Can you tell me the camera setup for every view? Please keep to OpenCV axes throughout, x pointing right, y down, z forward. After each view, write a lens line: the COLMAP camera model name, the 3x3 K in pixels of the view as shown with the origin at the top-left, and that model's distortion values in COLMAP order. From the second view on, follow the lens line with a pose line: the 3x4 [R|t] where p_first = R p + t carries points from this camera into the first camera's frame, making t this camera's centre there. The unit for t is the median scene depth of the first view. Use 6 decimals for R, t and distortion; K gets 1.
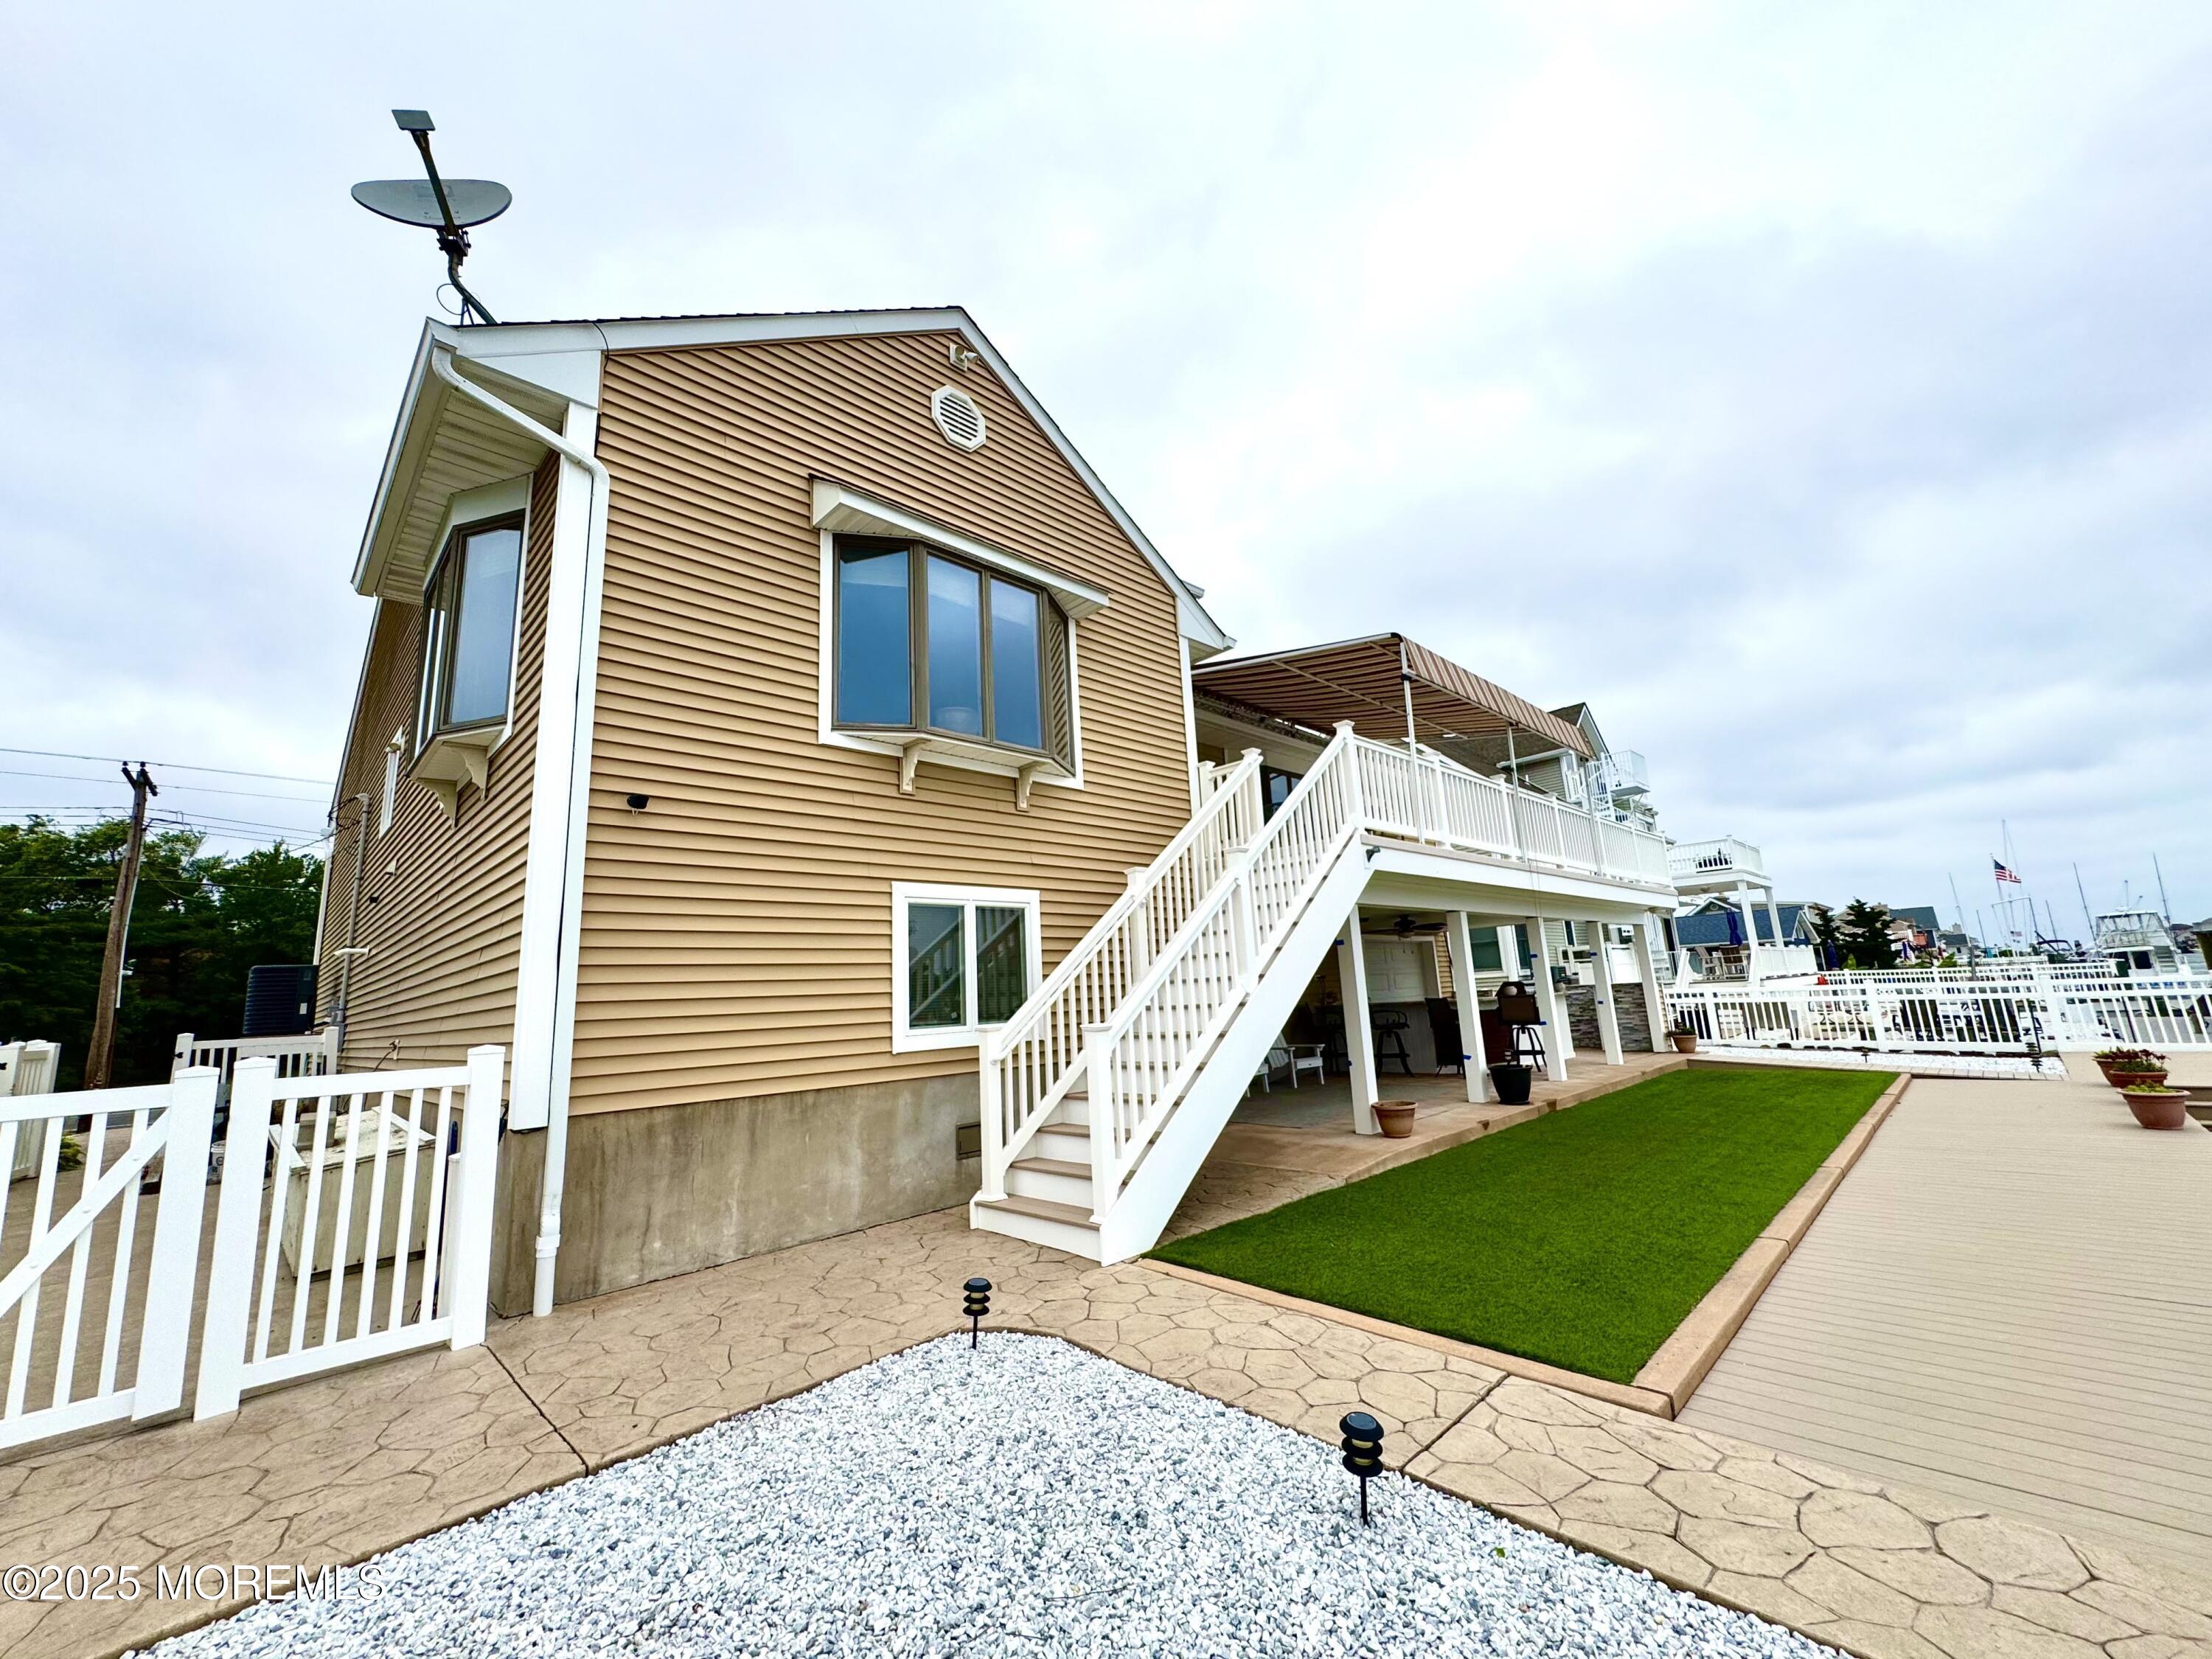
lens RADIAL K [[880.4, 0, 1116.8], [0, 880.4, 831.9], [0, 0, 1]] dist [-0.001243, 0.000386]
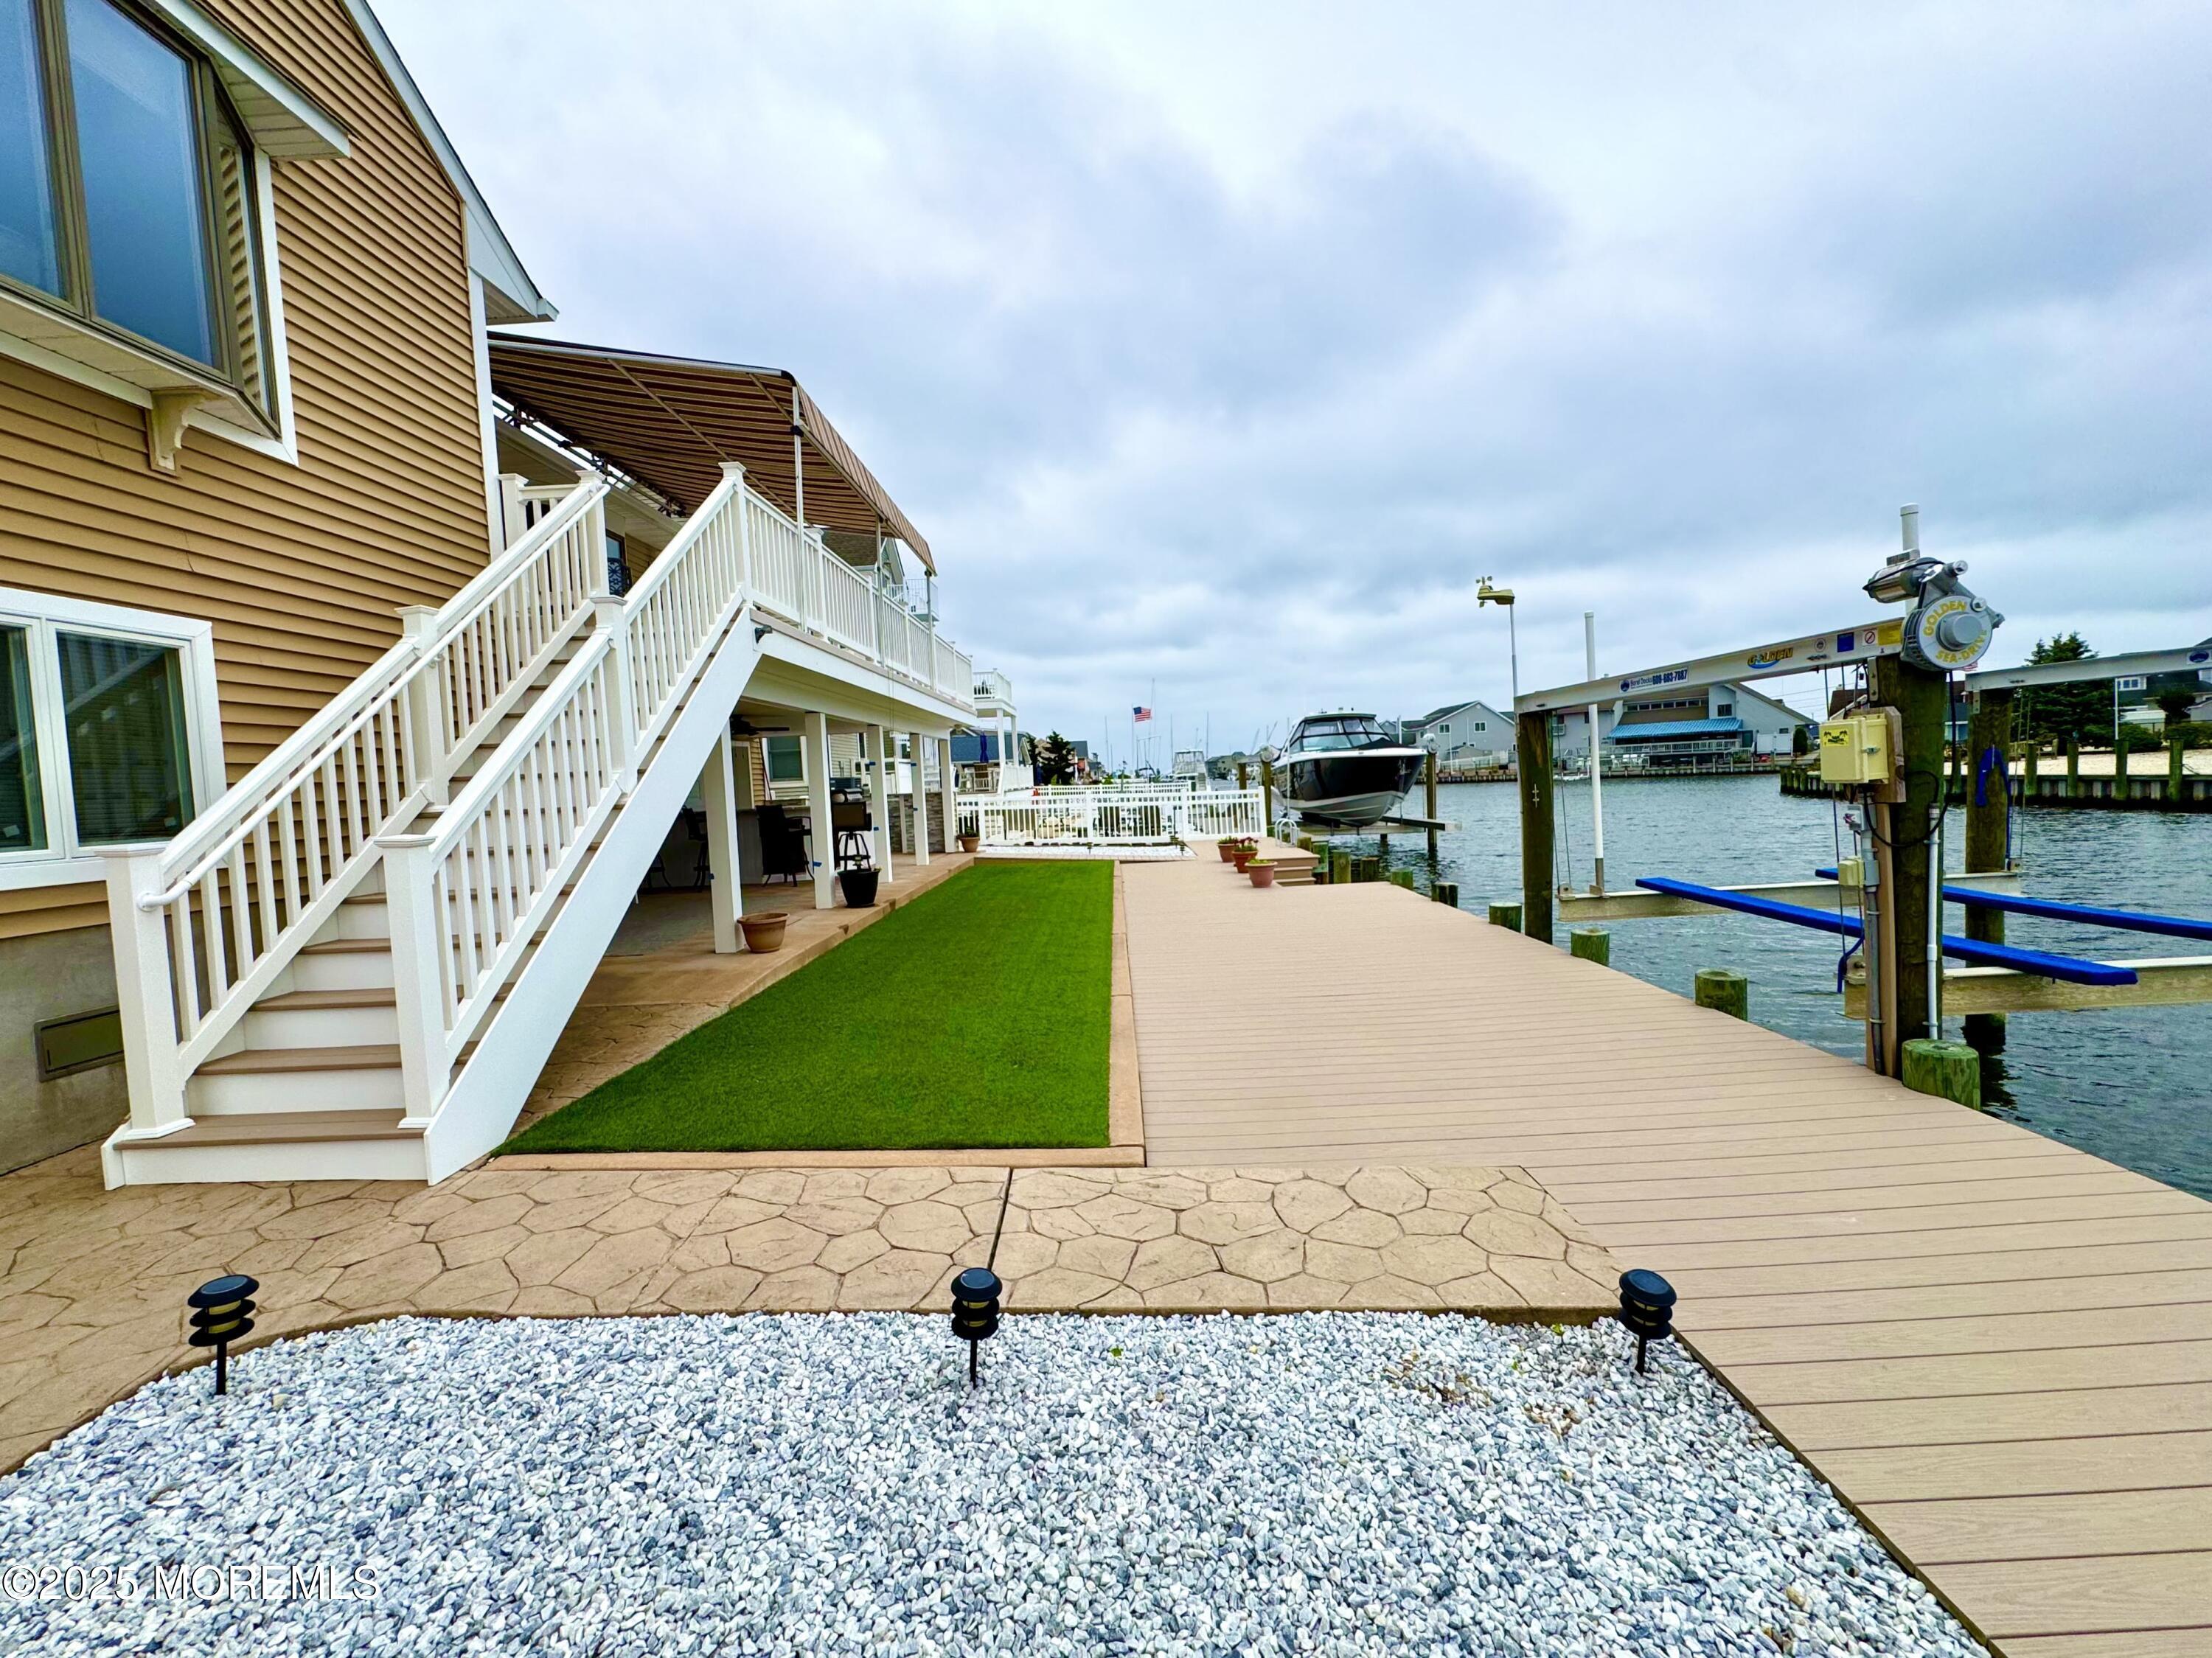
lens RADIAL K [[880.3, 0, 1074.9], [0, 880.3, 825.8], [0, 0, 1]] dist [-0.001243, 0.000386]
pose [[0.714624, -0.017840, 0.699281, -0.105387], [-0.122847, 0.980937, 0.150568, 0.048629], [-0.688637, -0.193504, 0.698810, 0.194598]]
